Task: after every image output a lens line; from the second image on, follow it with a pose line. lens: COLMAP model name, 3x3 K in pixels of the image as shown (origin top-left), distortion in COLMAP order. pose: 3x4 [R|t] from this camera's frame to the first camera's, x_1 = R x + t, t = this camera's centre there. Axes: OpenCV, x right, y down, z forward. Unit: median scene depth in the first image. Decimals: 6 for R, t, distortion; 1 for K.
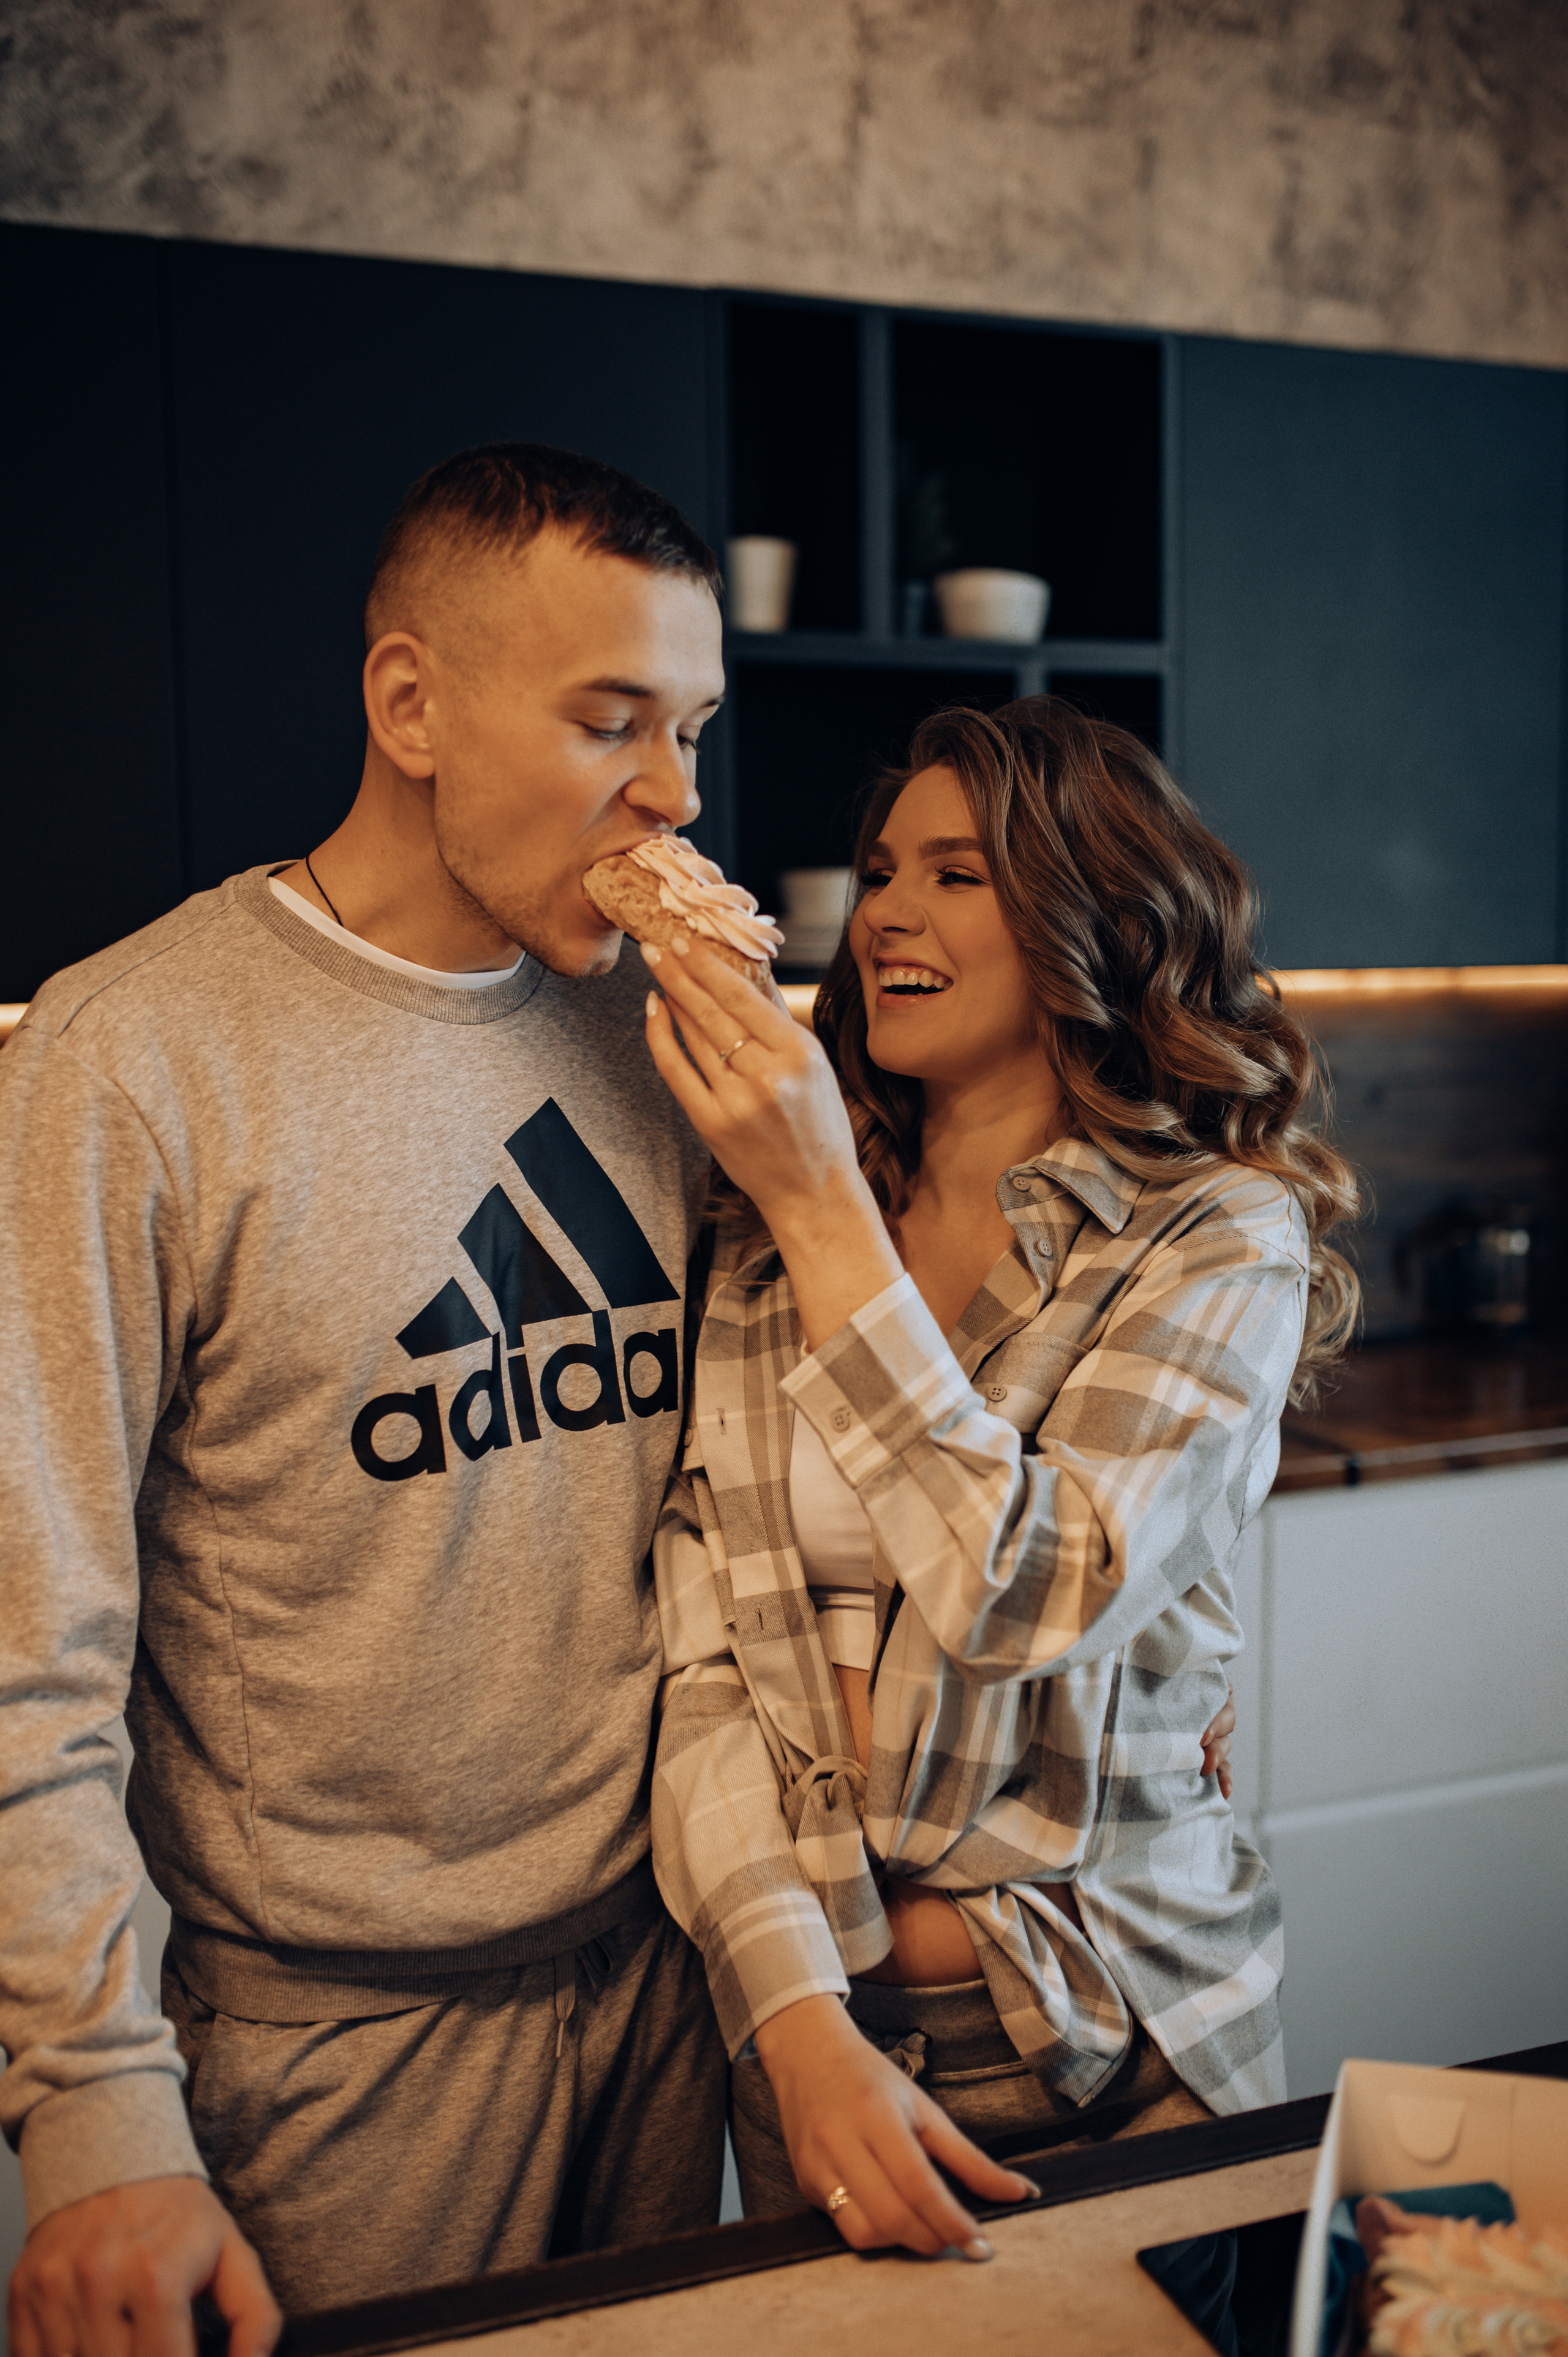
lens RADIAL K [[2284.0, 0, 826.8], [0, 2284.0, 1217.0], [0, 0, 1]] dist [-0.015519, 0.000000]
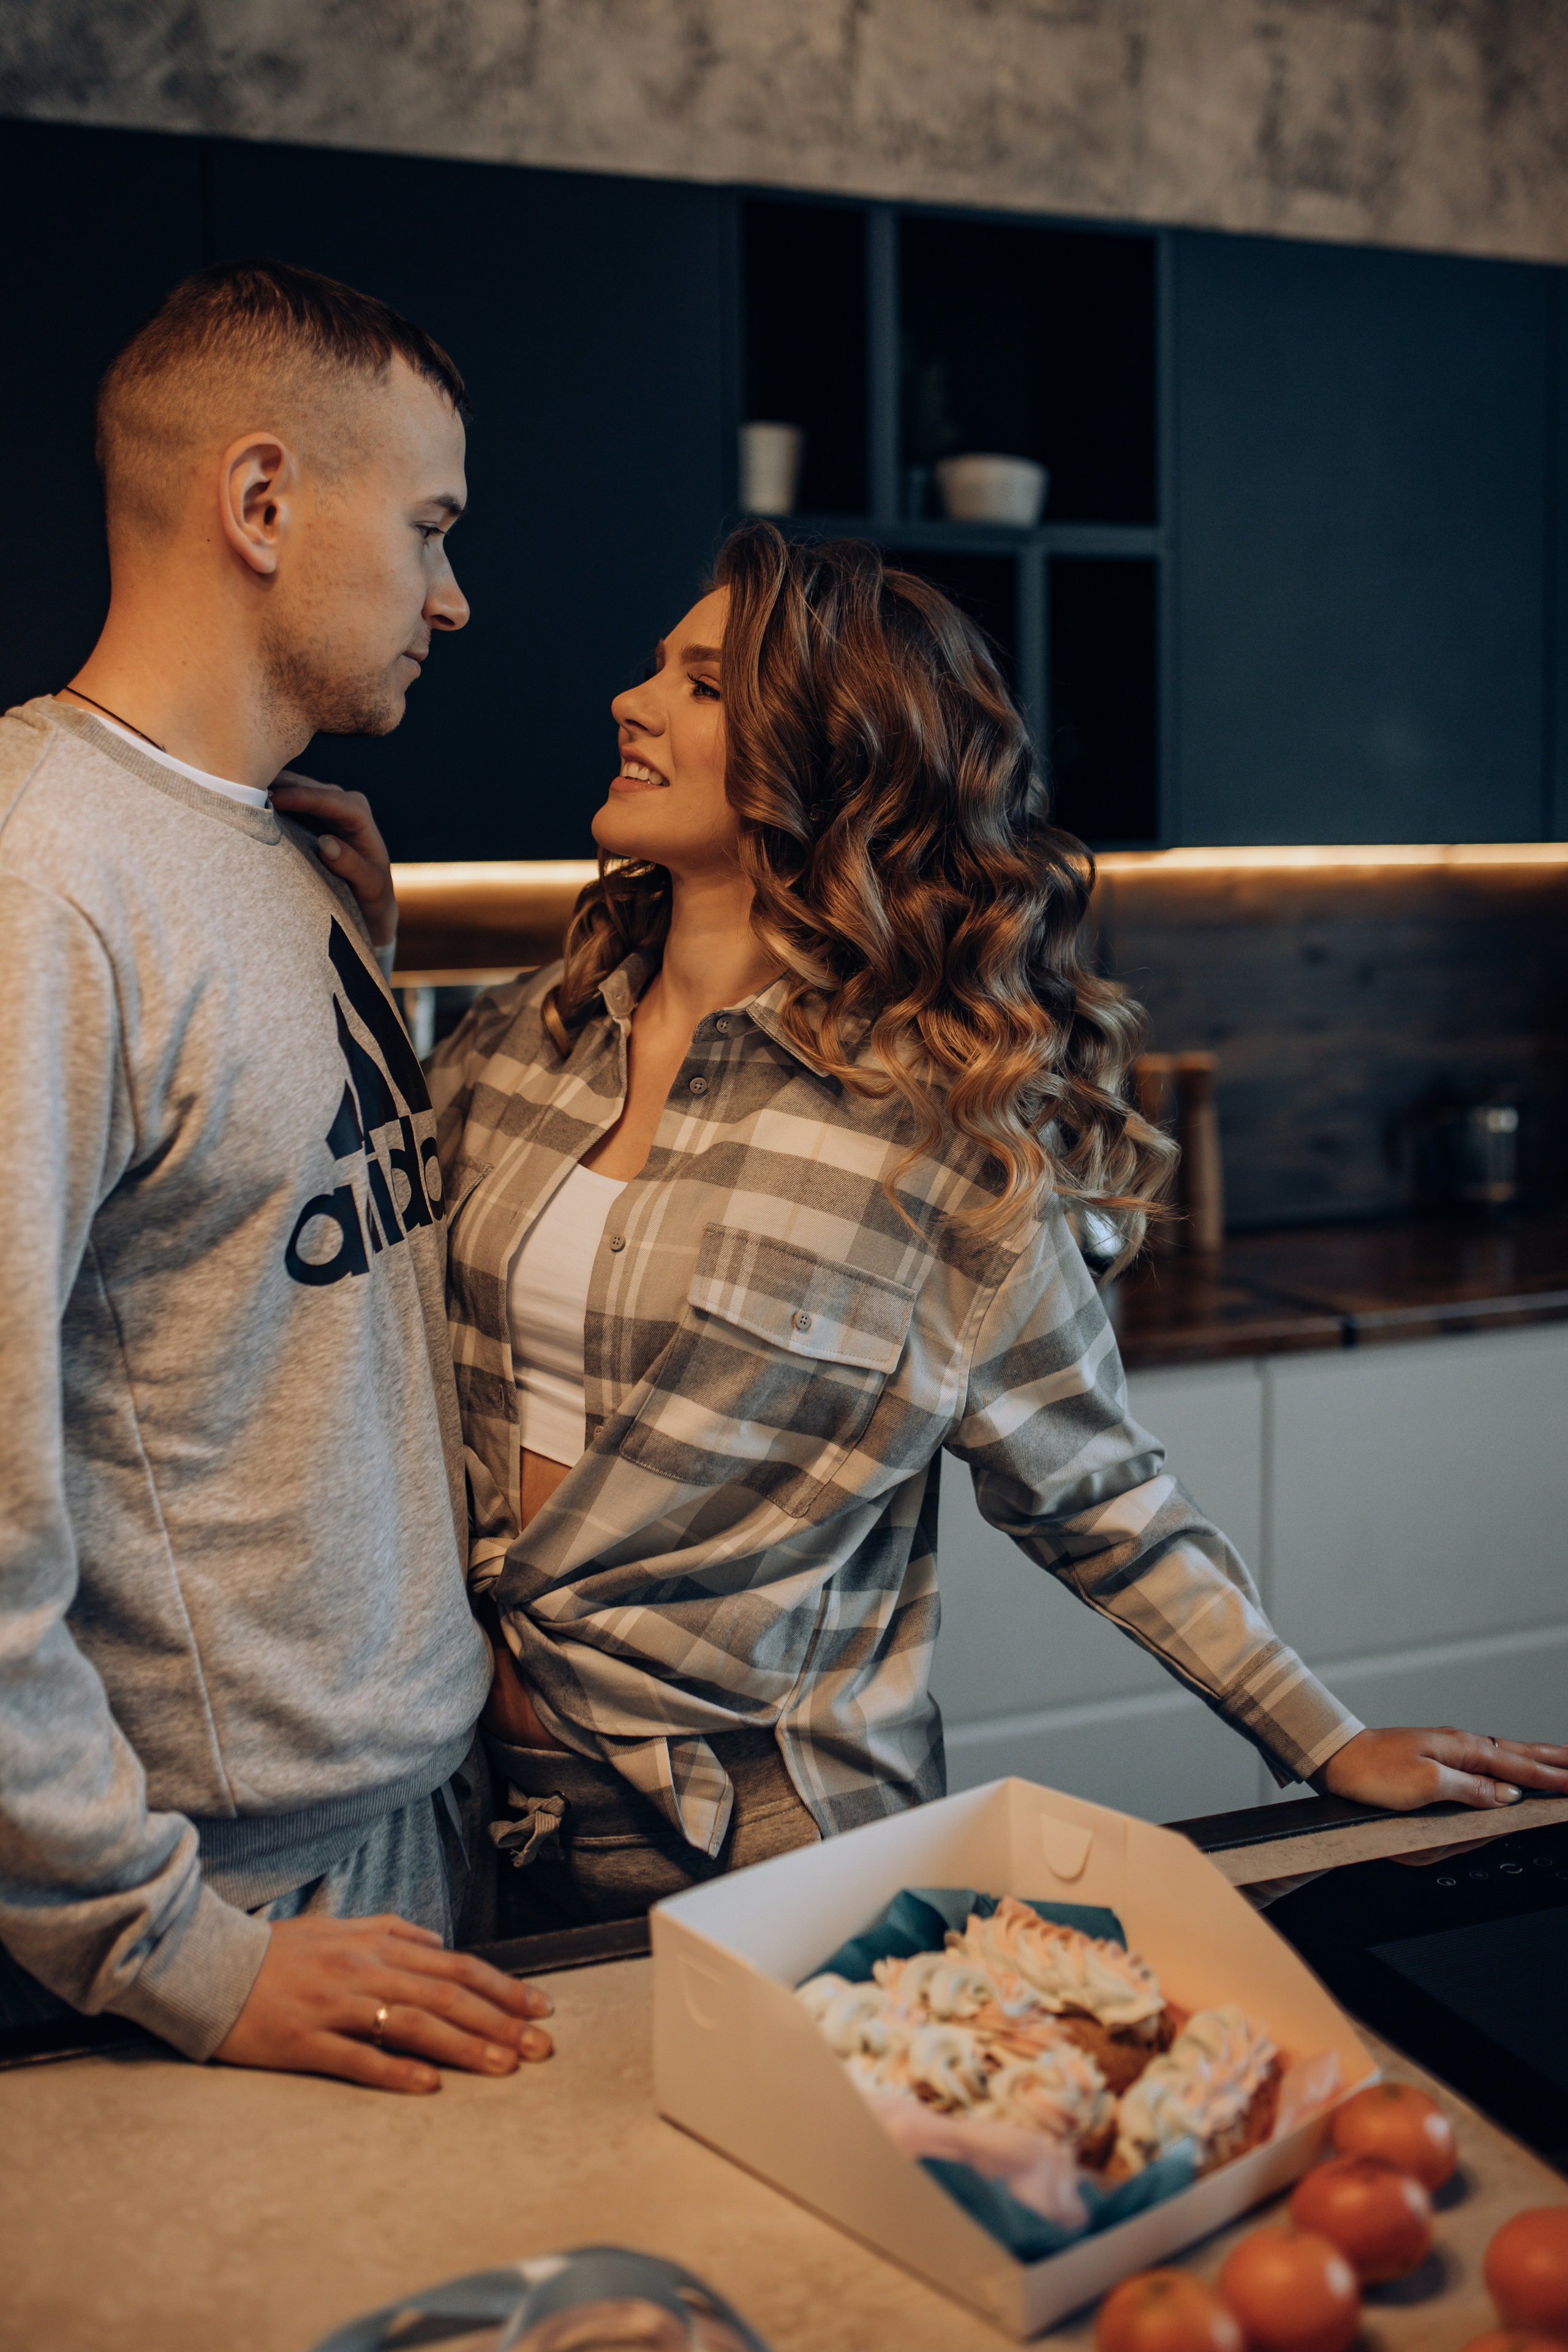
lens RADIAL K [[2490.2, 0, 806.5], [0, 2490.2, 1080.3], [0, 0, 1]] dist [-0.022433, 0.000000]
pose [[0.999761, -0.001369, 0.021800, -0.033805], [0.001916, 0.999684, -0.025056, 0.023577], [-0.021759, 0.025092, 0.999448, -0.102595]]
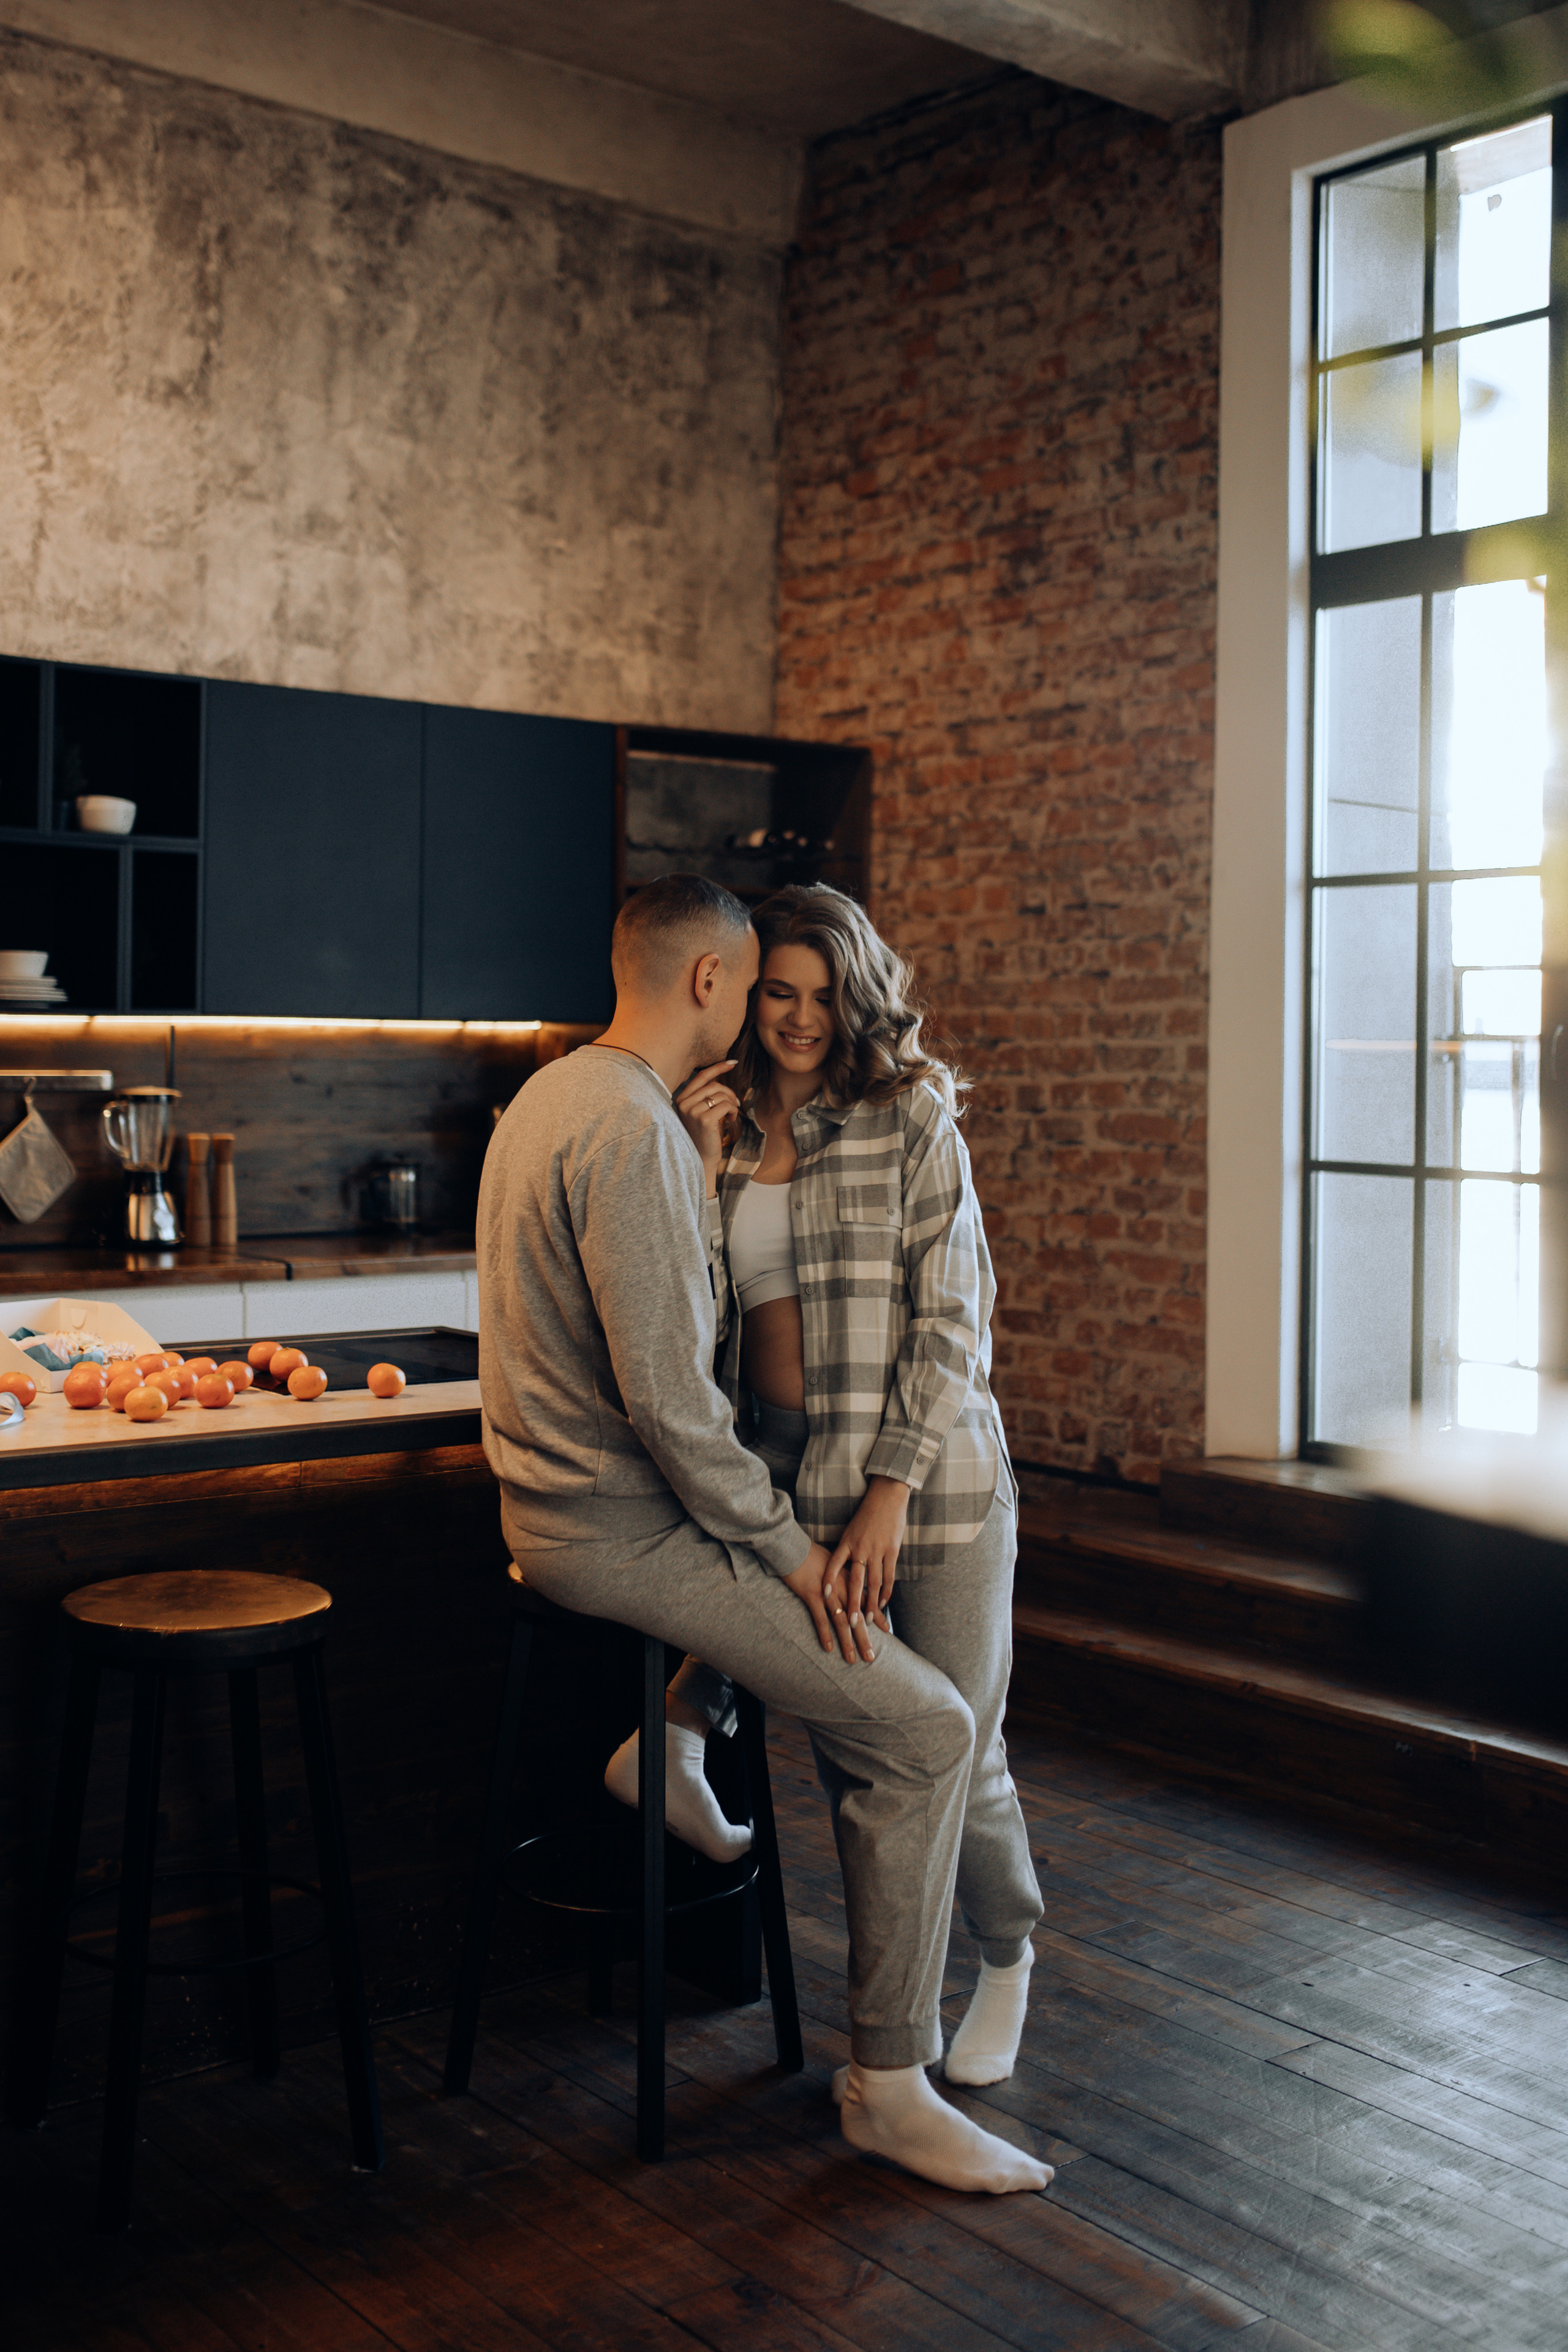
lens RADIAL K [[2496.7, 0, 745.9], [0, 2496.7, 1043.5], [0, 0, 1]] dist [-0.038023, 0.000000]
pose [[0.948310, 0.028817, 0.316034, -0.067014], [0.007865, 0.993428, -0.114184, 0.148793], [-0.317248, 0.110767, 0.941851, -1.017876]]
